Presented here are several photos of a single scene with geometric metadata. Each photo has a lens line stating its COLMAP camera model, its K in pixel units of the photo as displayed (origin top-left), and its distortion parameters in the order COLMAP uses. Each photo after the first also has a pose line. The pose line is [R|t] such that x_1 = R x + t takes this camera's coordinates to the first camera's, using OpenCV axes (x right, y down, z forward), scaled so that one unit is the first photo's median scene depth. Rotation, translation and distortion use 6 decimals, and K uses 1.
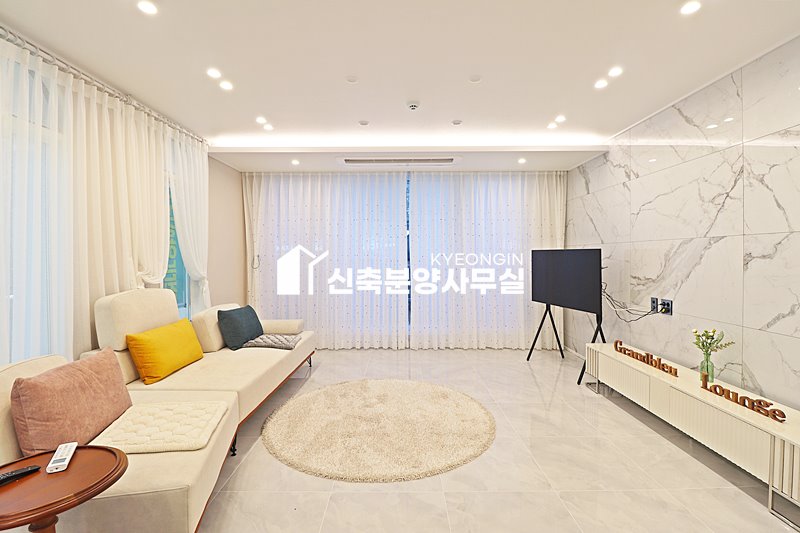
lens RADIAL K [[369.9, 0, 397.9], [0, 369.9, 262.1], [0, 0, 1]] dist [-0.009022, -0.008881]
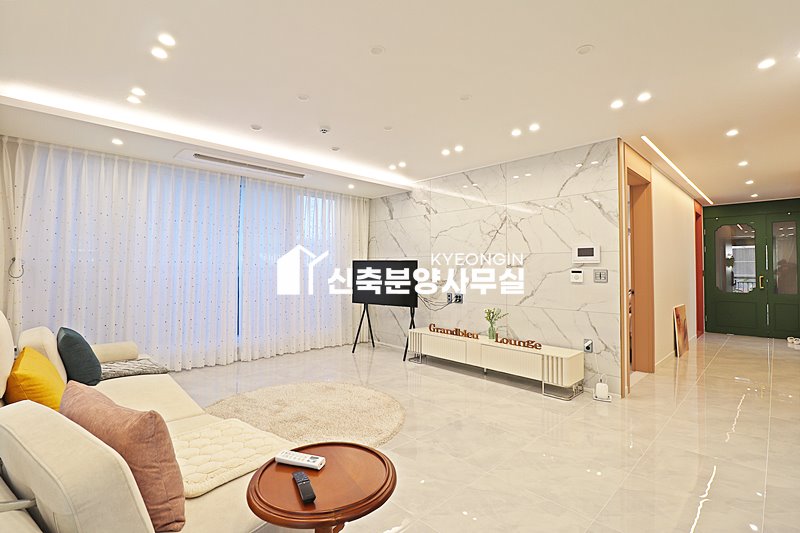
lens RADIAL K [[369.9, 0, 400.0], [0, 369.9, 258.3], [0, 0, 1]] dist [-0.009022, -0.008881]
pose [[0.716157, 0.028162, 0.697371, -0.457146], [0.001808, 0.999107, -0.042203, 0.014113], [-0.697937, 0.031485, 0.715466, 0.033003]]
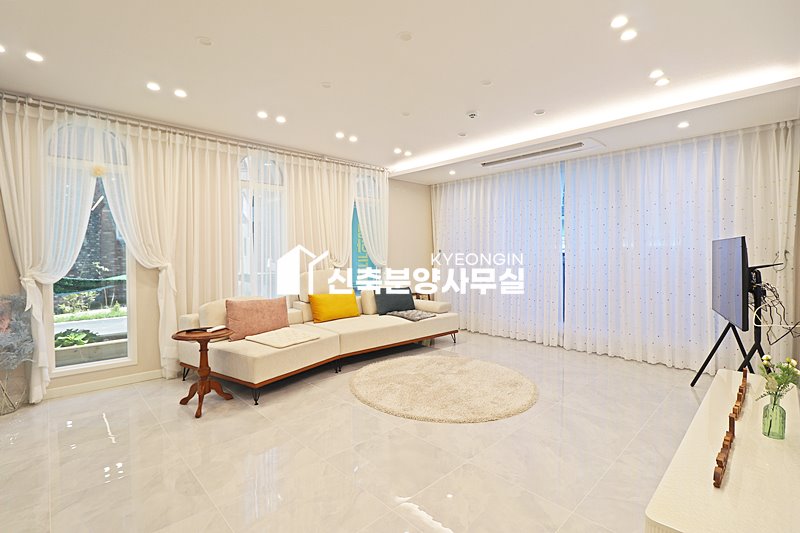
lens RADIAL K [[369.9, 0, 393.5], [0, 369.9, 260.6], [0, 0, 1]] dist [-0.009022, -0.008881]
pose [[0.684518, 0.013735, -0.728867, 0.564879], [-0.010760, 0.999904, 0.008737, 0.009838], [0.728917, 0.001862, 0.684600, 0.044234]]
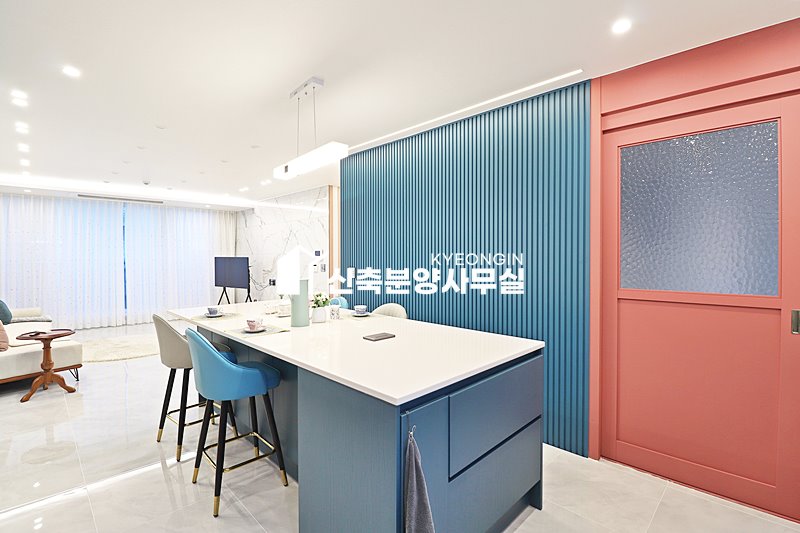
lens RADIAL K [[369.9, 0, 401.8], [0, 369.9, 262.2], [0, 0, 1]] dist [-0.009022, -0.008881]
pose [[0.699621, -0.007292, 0.714477, -0.317862], [0.008702, 0.999961, 0.001684, -0.003520], [-0.714461, 0.005040, 0.699657, -1.025517]]
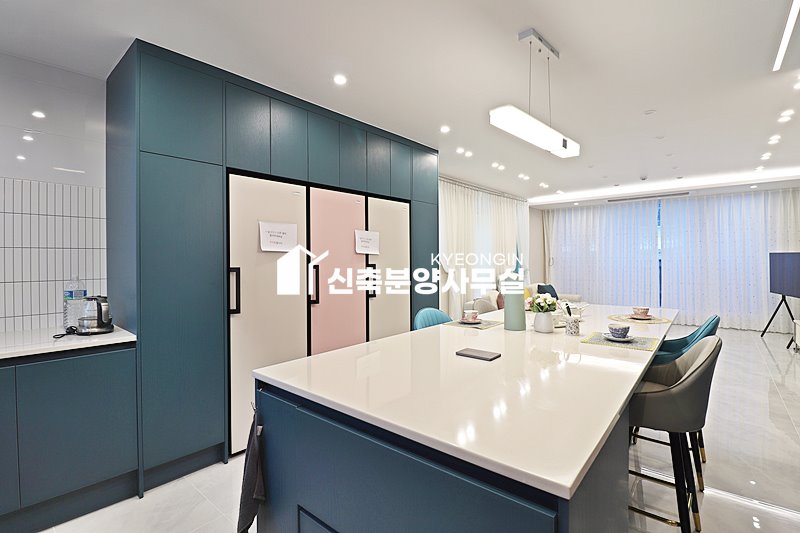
lens RADIAL K [[369.9, 0, 399.8], [0, 369.9, 259.9], [0, 0, 1]] dist [-0.009022, -0.008881]
pose [[0.756064, -0.002203, -0.654495, 0.267041], [-0.002809, 0.999974, -0.006610, 0.005559], [0.654492, 0.006836, 0.756038, -0.982400]]
